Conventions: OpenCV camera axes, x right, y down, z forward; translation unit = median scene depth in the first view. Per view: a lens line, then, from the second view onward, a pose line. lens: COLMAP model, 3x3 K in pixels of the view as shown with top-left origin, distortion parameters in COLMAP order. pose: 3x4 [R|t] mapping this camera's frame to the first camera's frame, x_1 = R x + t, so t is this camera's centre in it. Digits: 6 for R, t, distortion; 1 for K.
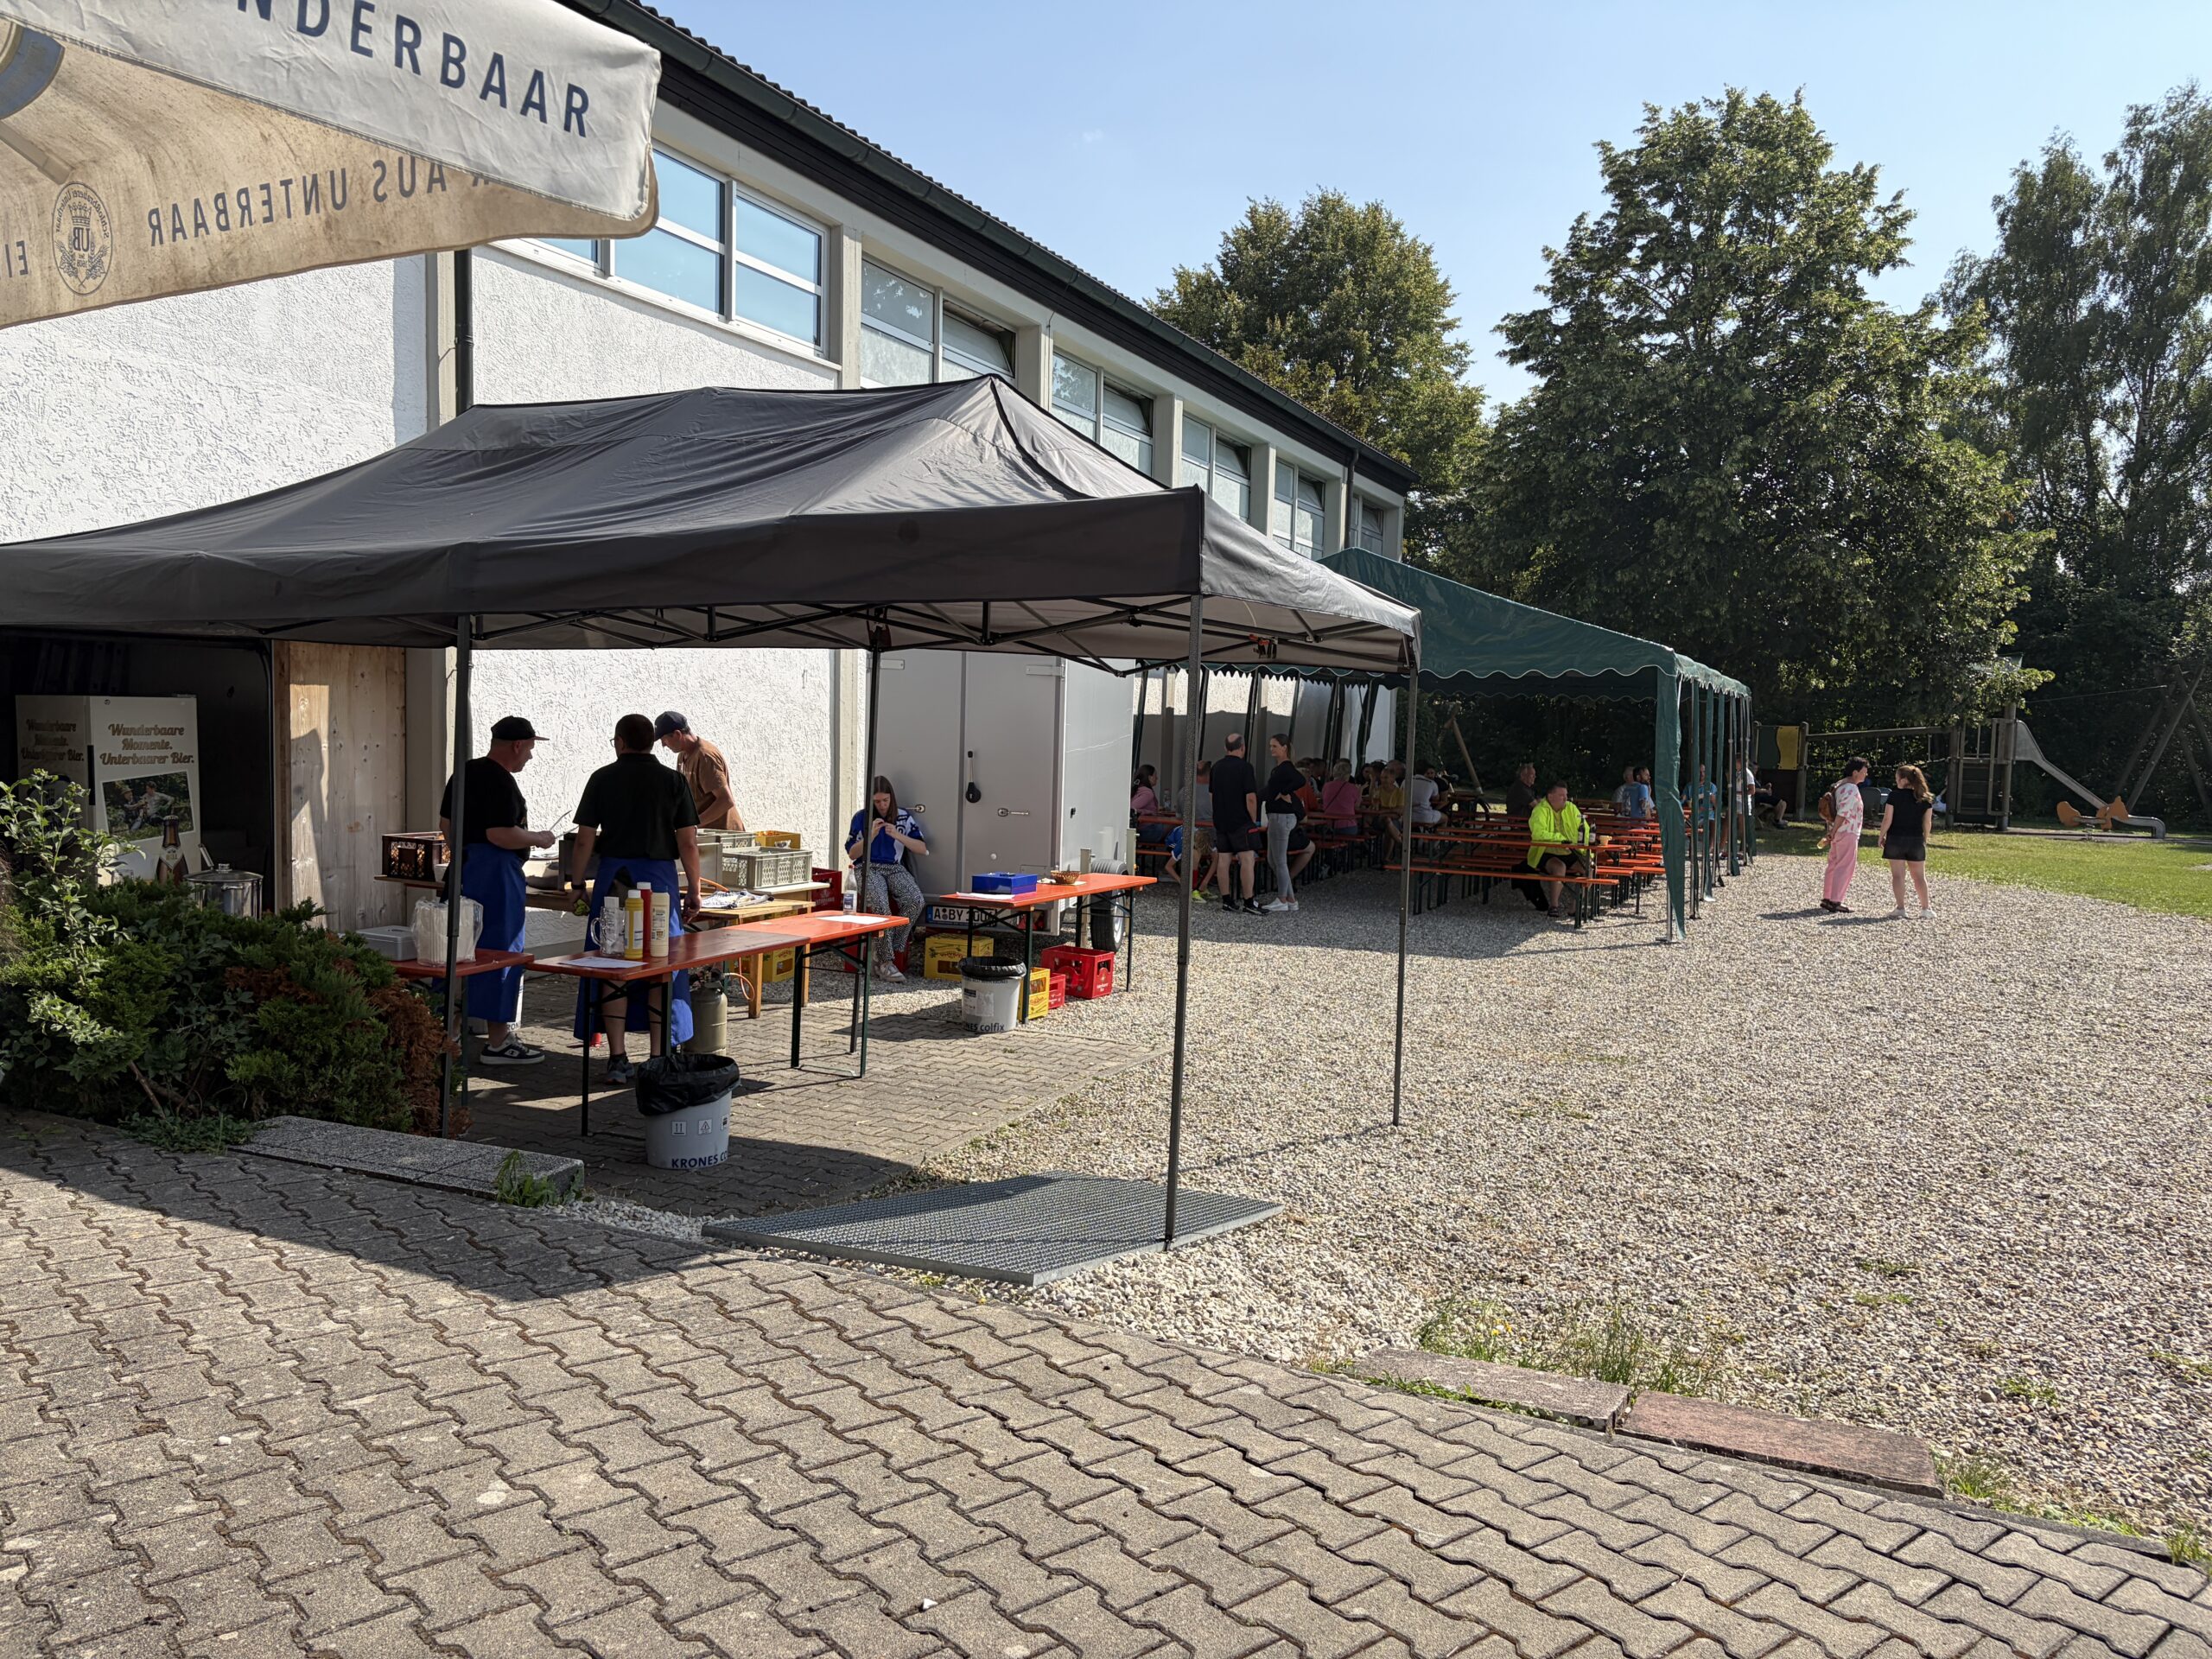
lens RADIAL K [[1676.4, 0, 1103.5], [0, 1676.4, 816.7], [0, 0, 1]] dist [0.039336, -0.032717]
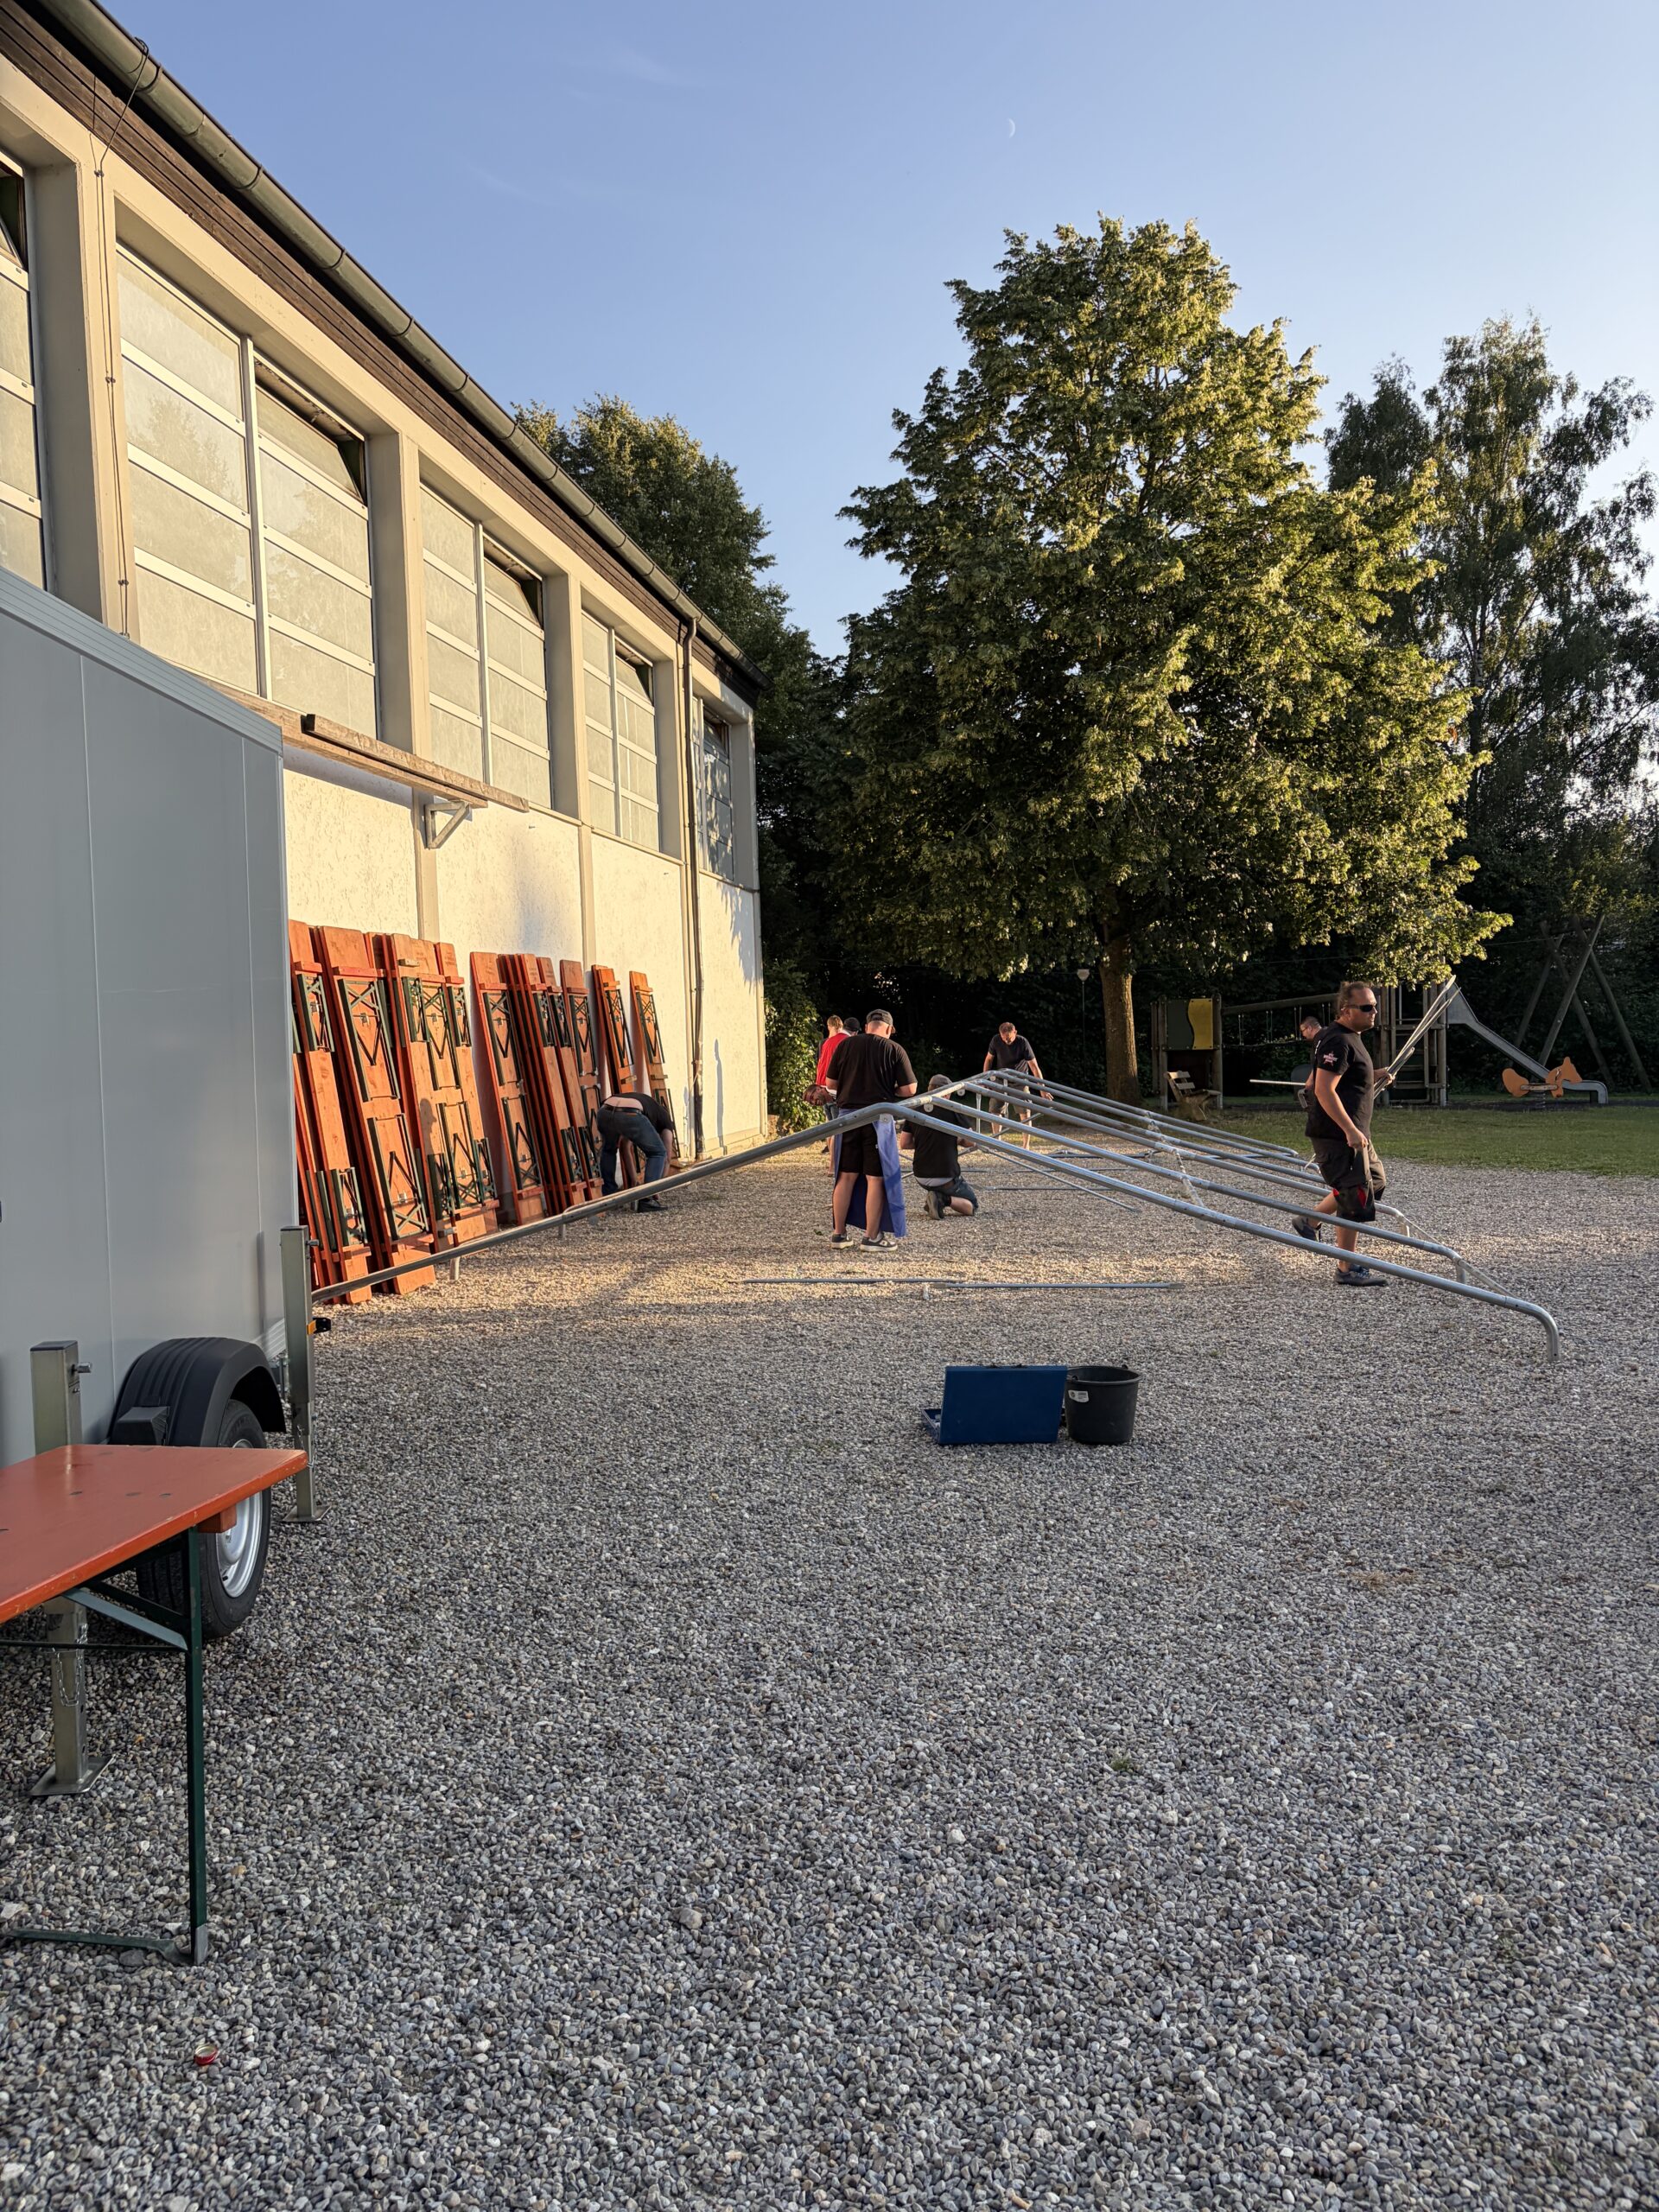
lens RADIAL K [[1676.4, 0, 846.7], [0, 1676.4, 1119.5], [0, 0, 1]] dist [0.039336, -0.032717]
pose [[0.965657, -0.061632, 0.252404, 0.070086], [0.063489, 0.997982, 0.000791, -0.020431], [-0.251944, 0.015261, 0.967622, 0.983361]]
